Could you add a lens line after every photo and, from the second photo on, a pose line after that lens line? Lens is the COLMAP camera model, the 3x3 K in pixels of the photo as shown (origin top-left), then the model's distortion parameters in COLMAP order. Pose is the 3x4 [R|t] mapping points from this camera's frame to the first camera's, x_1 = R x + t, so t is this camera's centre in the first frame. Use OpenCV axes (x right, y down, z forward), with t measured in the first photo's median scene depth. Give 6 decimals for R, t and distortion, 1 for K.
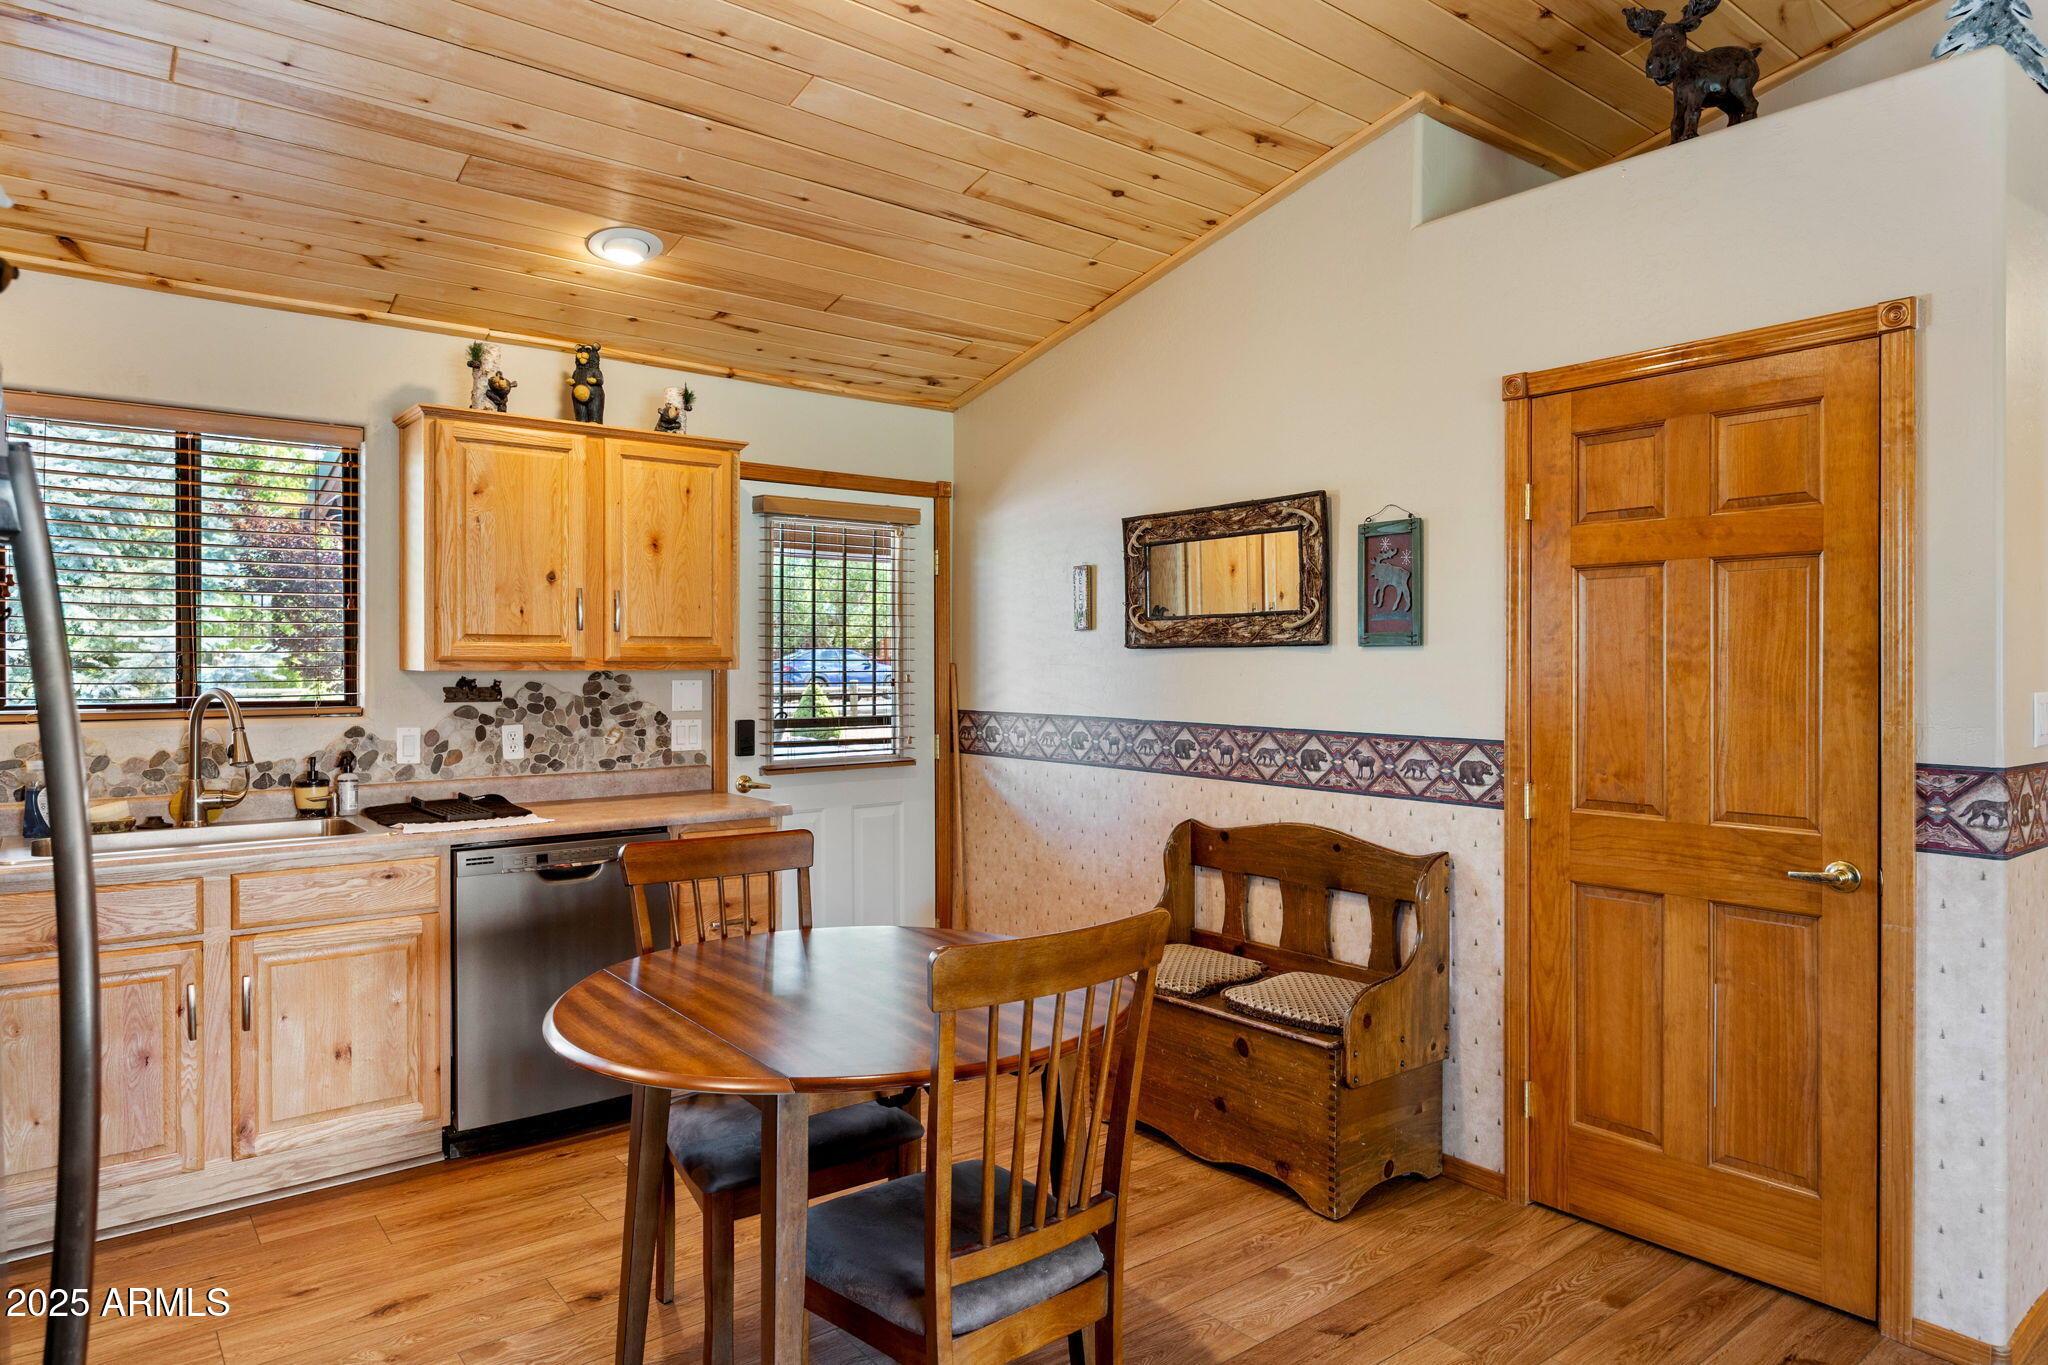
lens RADIAL K [[1232.0, 0, 1027.6], [0, 1232.0, 681.6], [0, 0, 1]] dist [-0.017318, 0.000967]
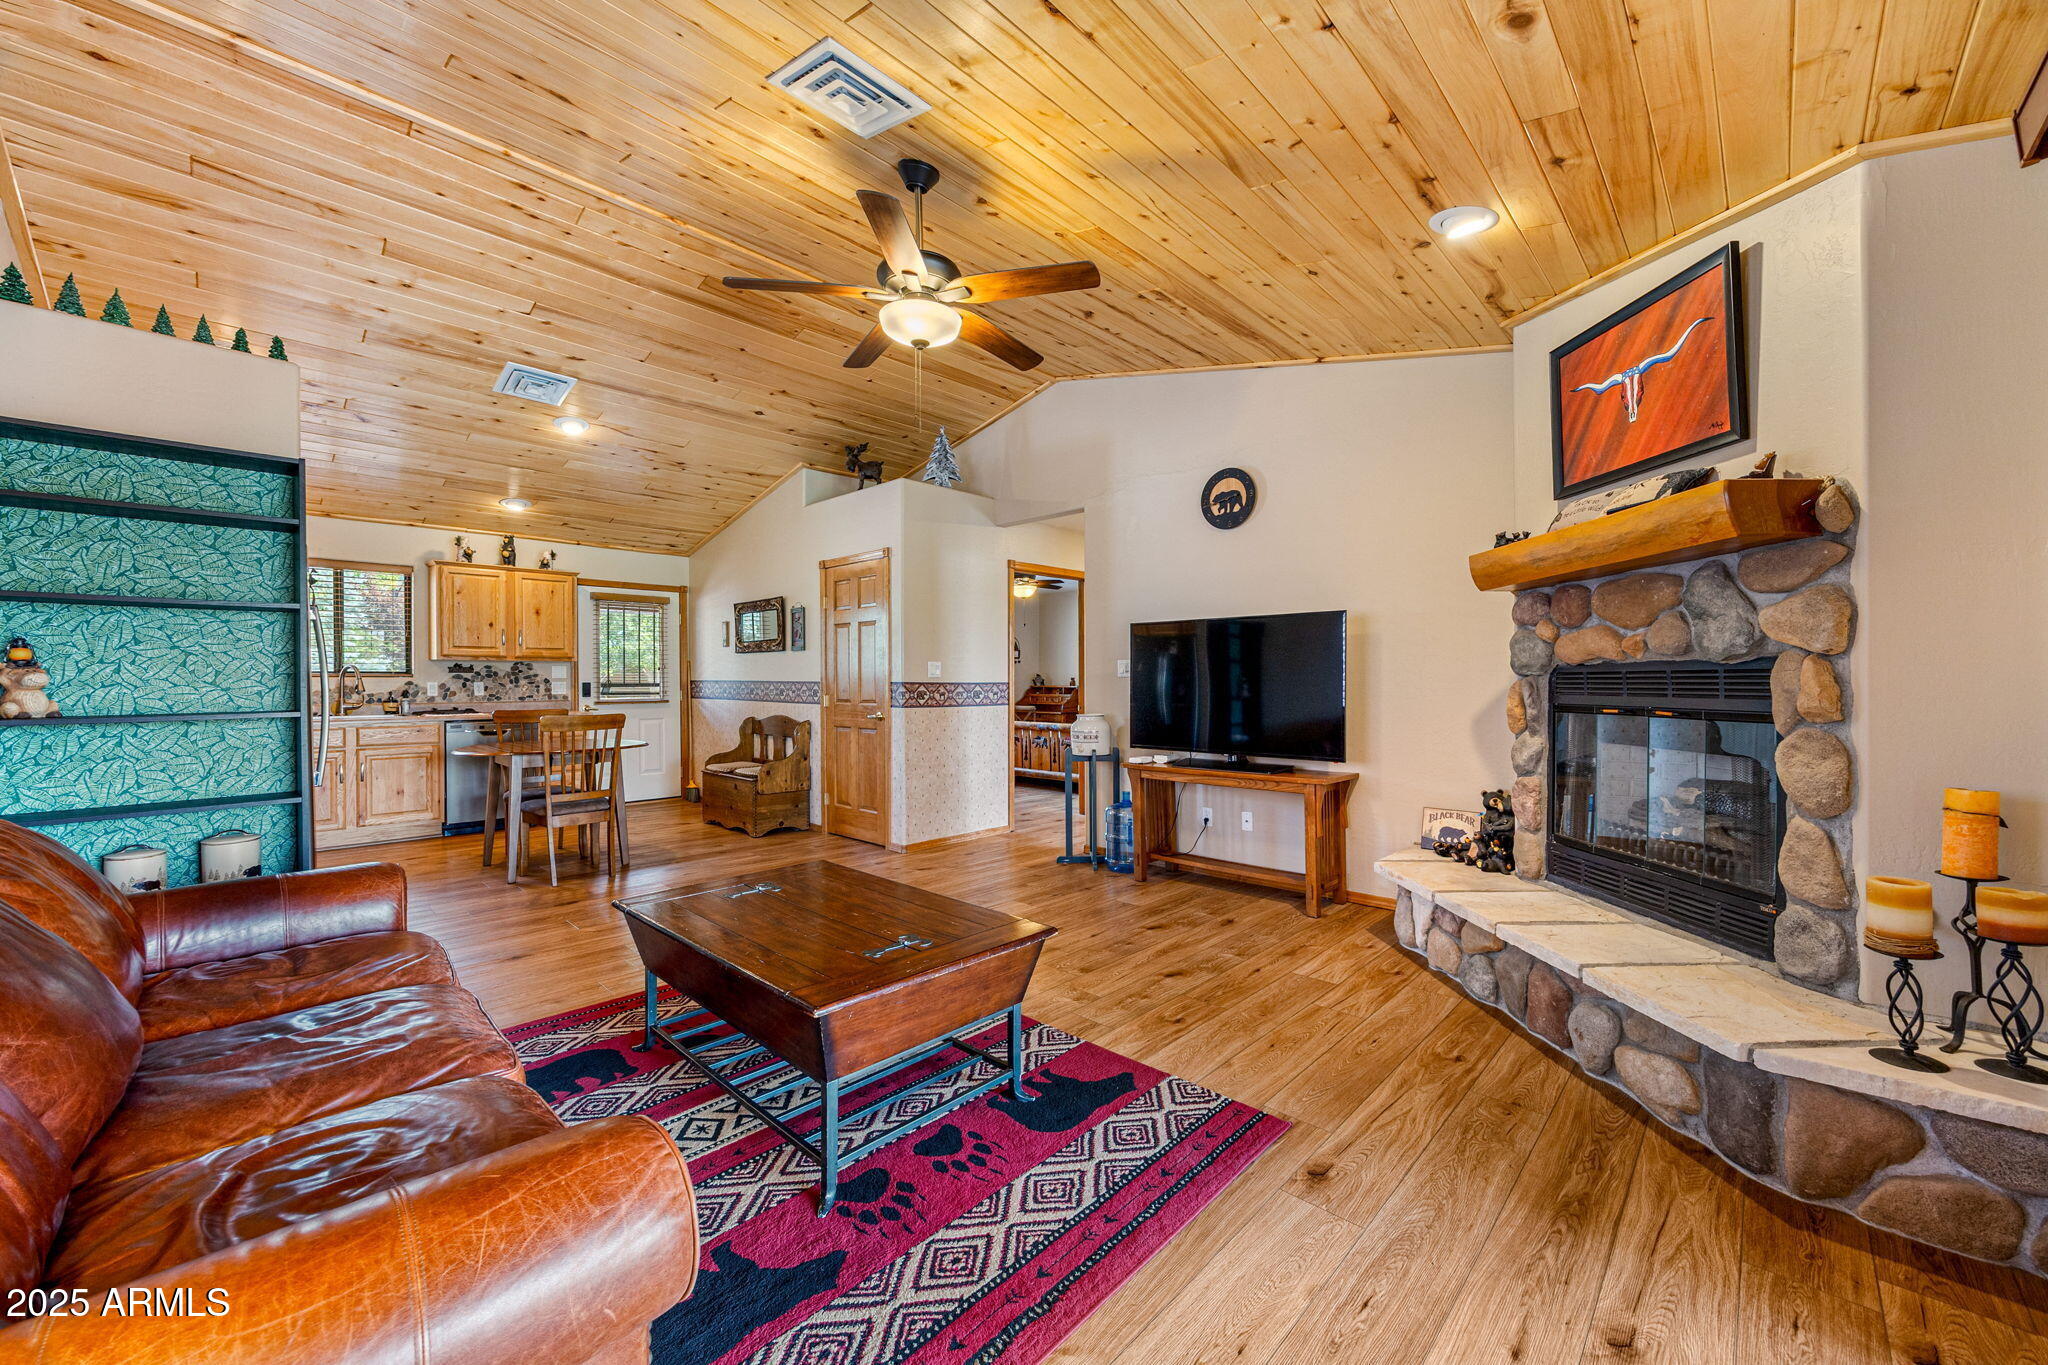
lens RADIAL K [[778.0, 0, 1019.5], [0, 778.0, 691.0], [0, 0, 1]] dist [0.000815, 0.000000]
pose [[0.992439, -0.004238, 0.122663, 0.542472], [0.003940, 0.999989, 0.002671, 0.058143], [-0.122673, -0.002168, 0.992445, -0.813834]]
